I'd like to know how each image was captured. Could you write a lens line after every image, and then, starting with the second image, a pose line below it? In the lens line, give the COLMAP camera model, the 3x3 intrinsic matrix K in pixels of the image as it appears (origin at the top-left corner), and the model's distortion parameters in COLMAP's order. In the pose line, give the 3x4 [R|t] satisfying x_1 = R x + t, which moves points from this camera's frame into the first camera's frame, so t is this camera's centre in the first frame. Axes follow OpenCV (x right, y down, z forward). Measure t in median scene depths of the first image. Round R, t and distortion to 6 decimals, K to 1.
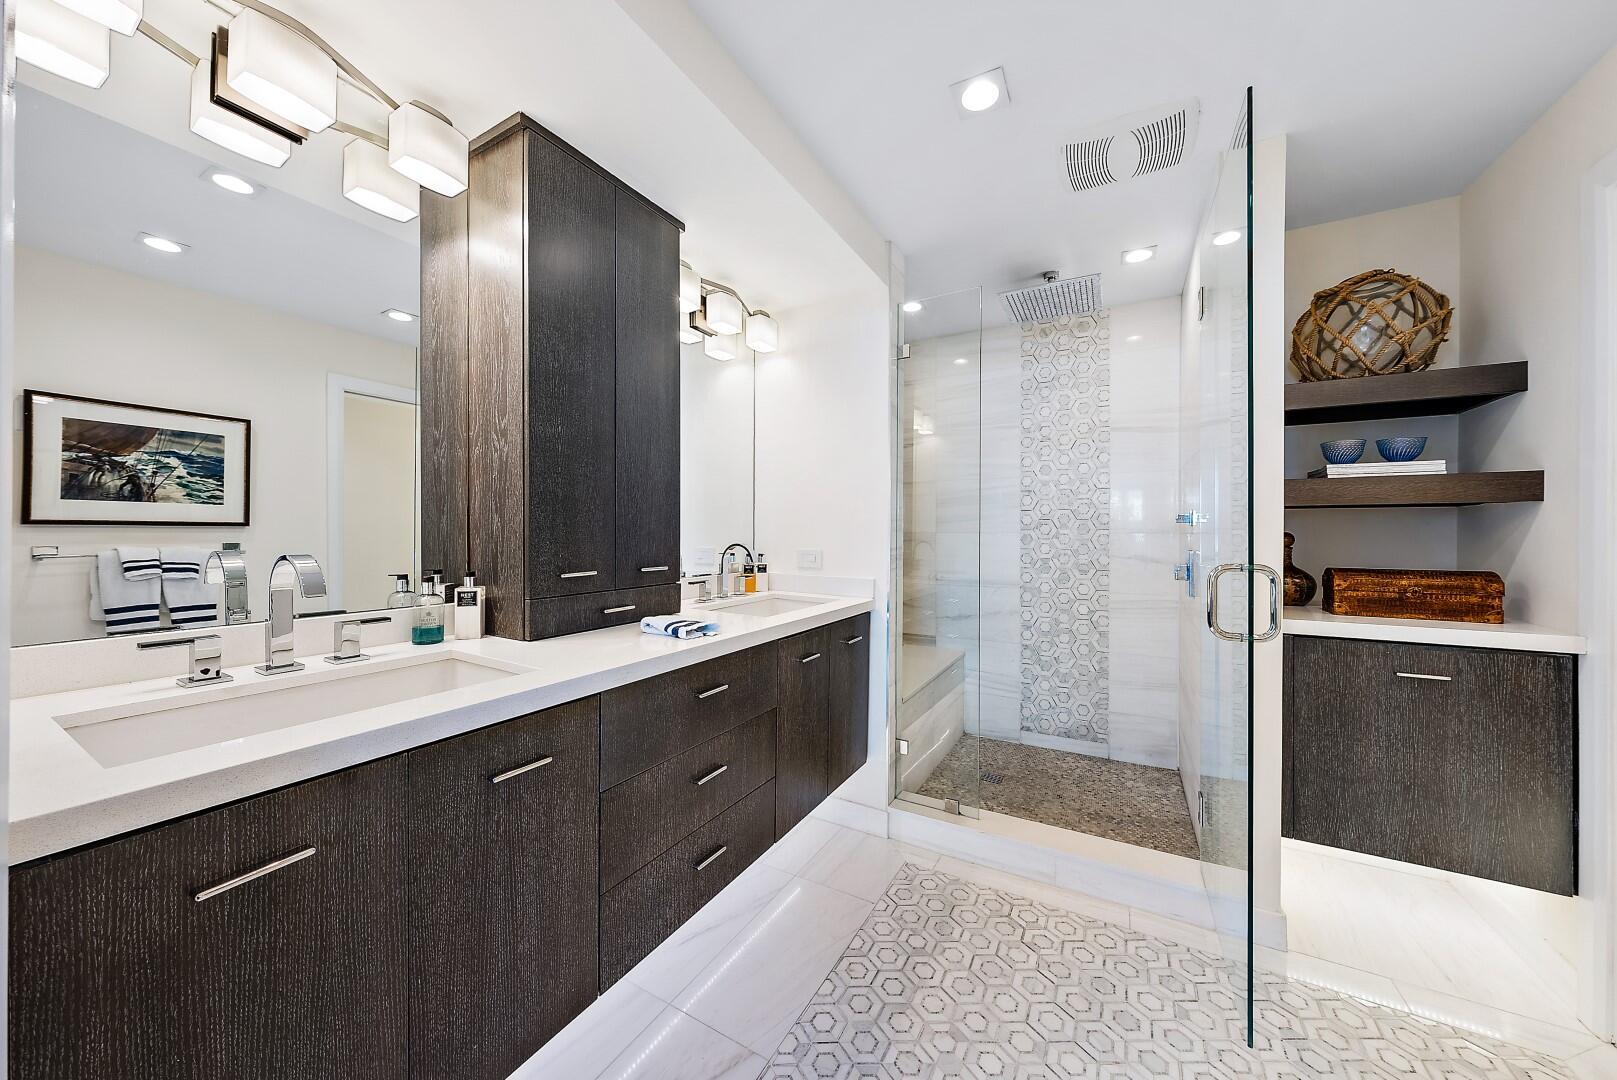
lens RADIAL K [[560.1, 0, 803.8], [0, 560.1, 537.7], [0, 0, 1]] dist [0.001248, 0.000020]
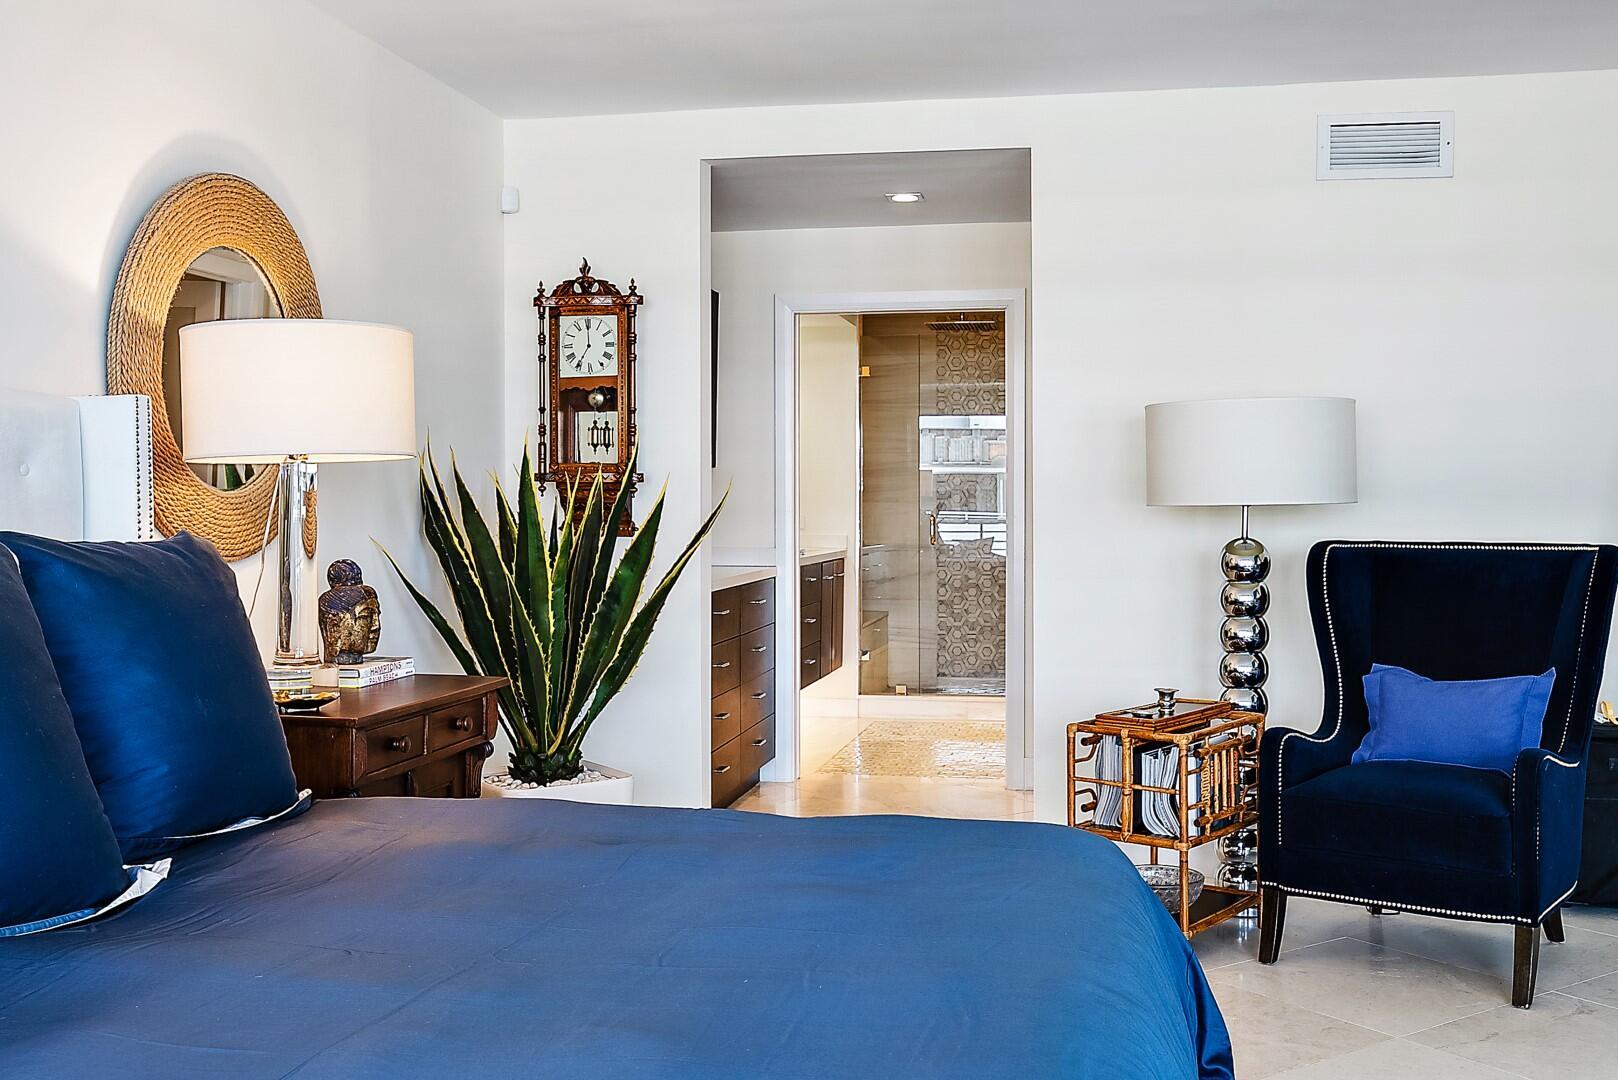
lens RADIAL K [[1685.3, 0, 810.4], [0, 1685.3, 542.9], [0, 0, 1]] dist [-0.004735, 0.000000]
pose [[0.942636, 0.009126, 0.333697, -1.002006], [0.000753, 0.999566, -0.029462, 0.177568], [-0.333821, 0.028023, 0.942220, -2.147832]]
